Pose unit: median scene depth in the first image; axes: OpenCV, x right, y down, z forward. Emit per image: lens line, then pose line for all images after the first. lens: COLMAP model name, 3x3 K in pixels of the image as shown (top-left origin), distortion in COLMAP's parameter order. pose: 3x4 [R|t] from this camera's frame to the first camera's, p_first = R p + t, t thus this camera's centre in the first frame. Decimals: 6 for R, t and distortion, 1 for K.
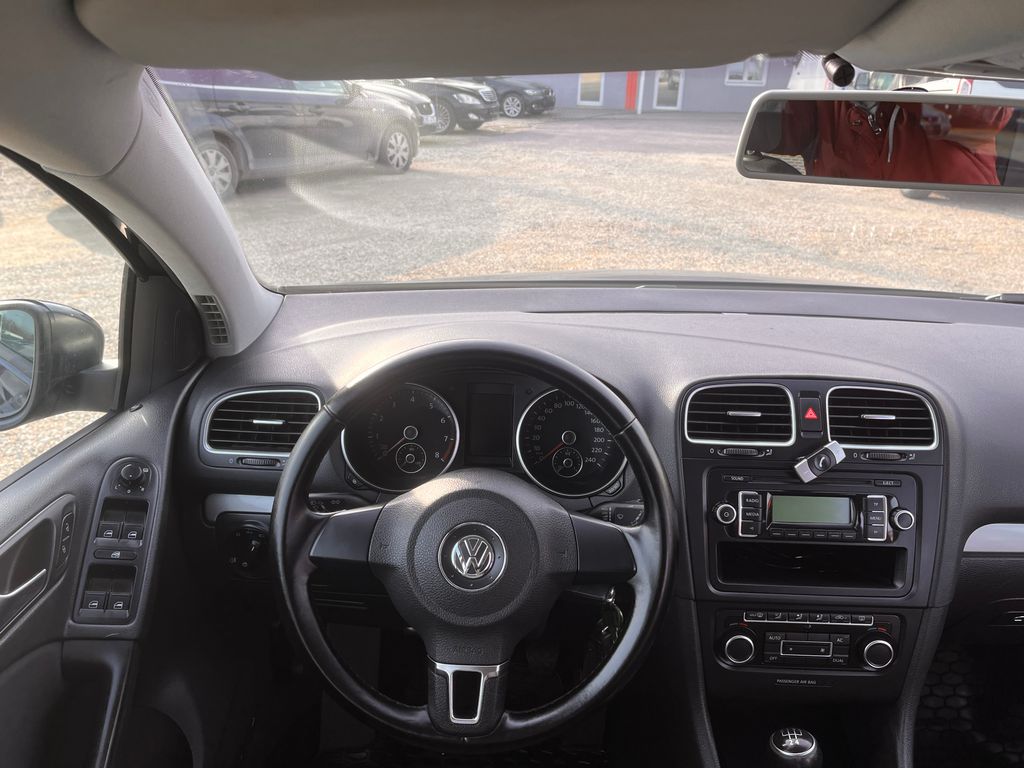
lens RADIAL K [[816.7, 0, 518.6], [0, 816.7, 389.1], [0, 0, 1]] dist [0.048776, -0.046525]
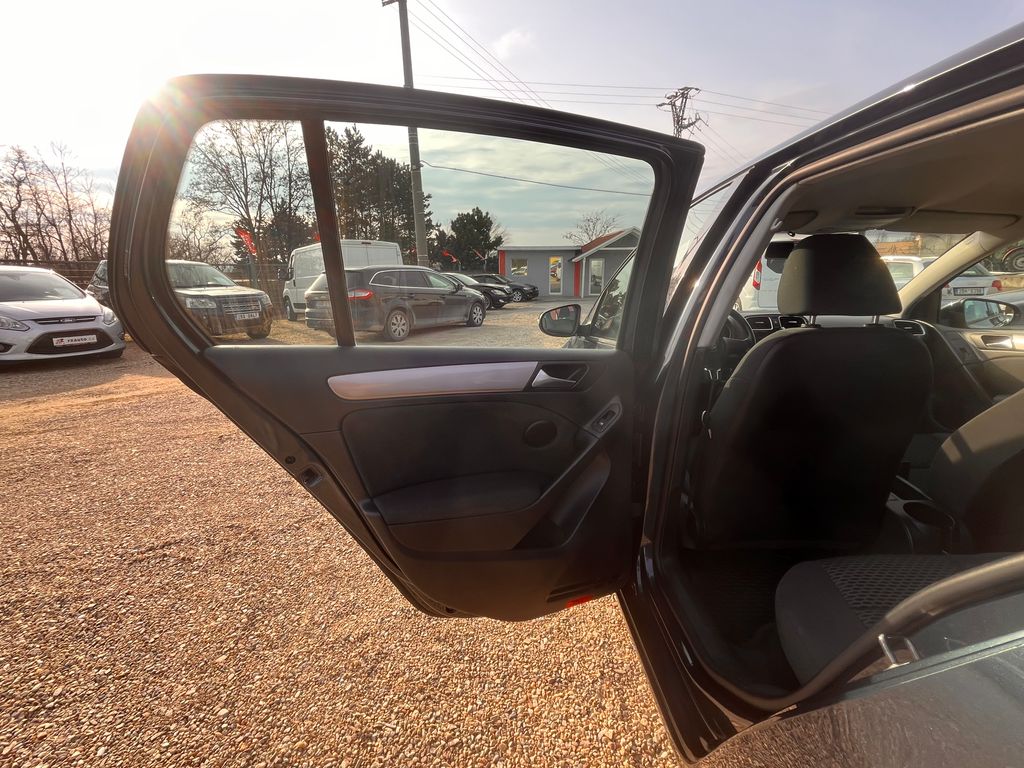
lens RADIAL K [[468.9, 0, 506.9], [0, 468.9, 387.7], [0, 0, 1]] dist [-0.004132, -0.000457]
pose [[0.999253, -0.038434, 0.004007, -0.985940], [0.038605, 0.988313, -0.147469, 0.637640], [0.001708, 0.147514, 0.989059, -1.229099]]
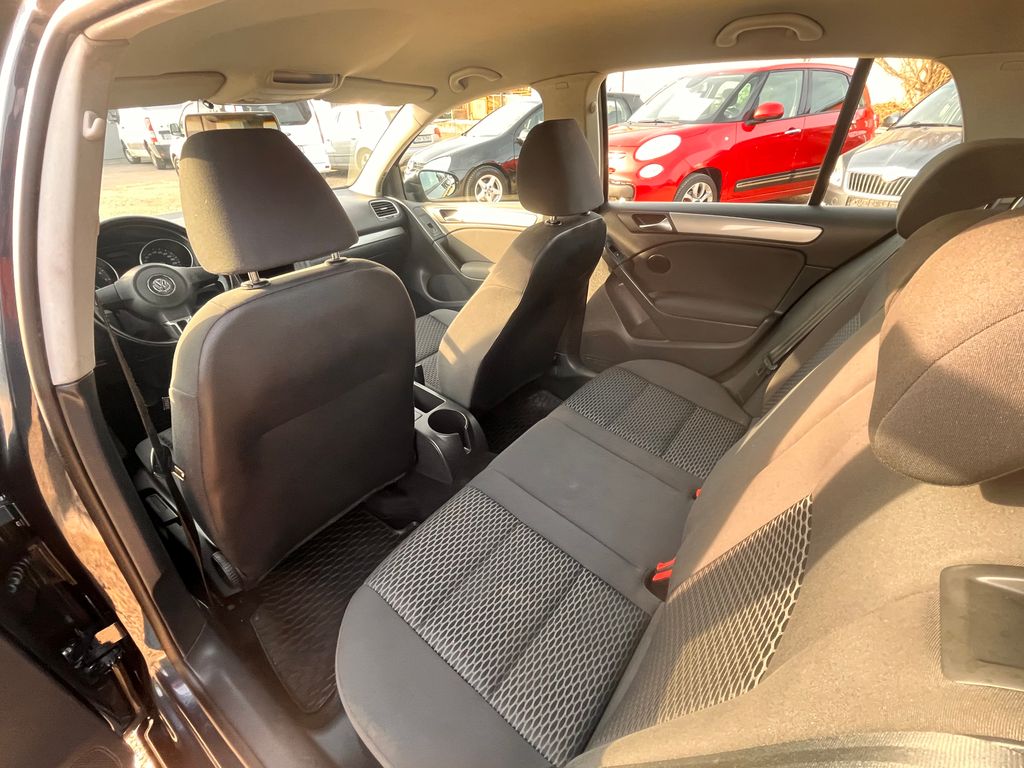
lens RADIAL K [[468.9, 0, 511.0], [0, 468.9, 382.7], [0, 0, 1]] dist [-0.004132, -0.000457]
pose [[0.582359, -0.441390, 0.682666, -0.523431], [0.339895, 0.895039, 0.288751, 0.386220], [-0.738464, 0.063878, 0.671260, -0.883571]]
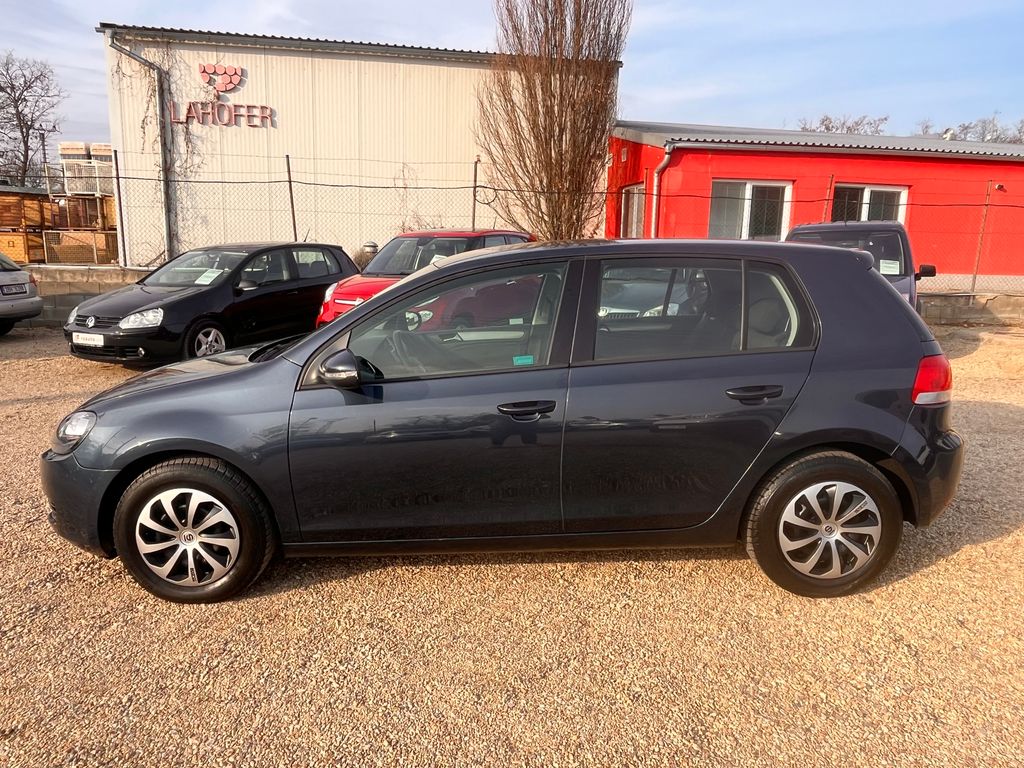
lens RADIAL K [[733.7, 0, 512.5], [0, 733.7, 381.8], [0, 0, 1]] dist [-0.000188, -0.010767]
pose [[-0.024760, -0.203429, 0.978777, -3.857250], [0.366974, 0.908875, 0.198184, -0.347643], [-0.929902, 0.364093, 0.052149, 0.214439]]
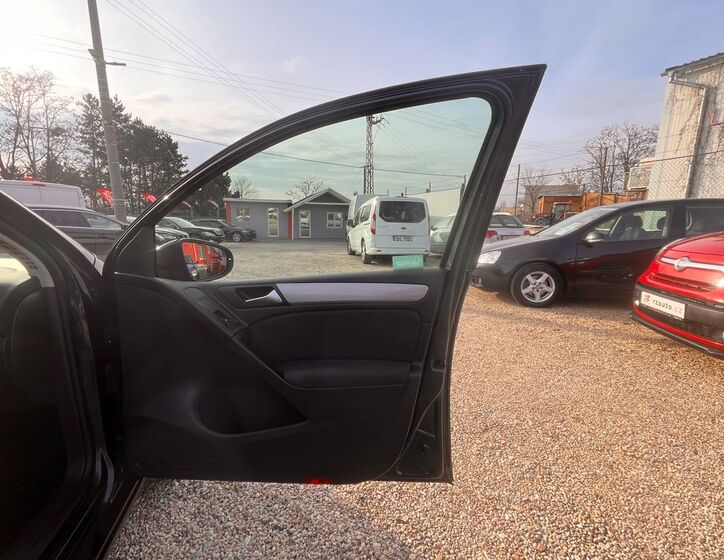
lens RADIAL K [[340.3, 0, 362.4], [0, 340.3, 281.1], [0, 0, 1]] dist [-0.001634, 0.000257]
pose [[0.964087, -0.054879, 0.259855, 1.840798], [0.108139, 0.974754, -0.195348, 0.319428], [-0.242574, 0.216433, 0.945682, -0.046751]]
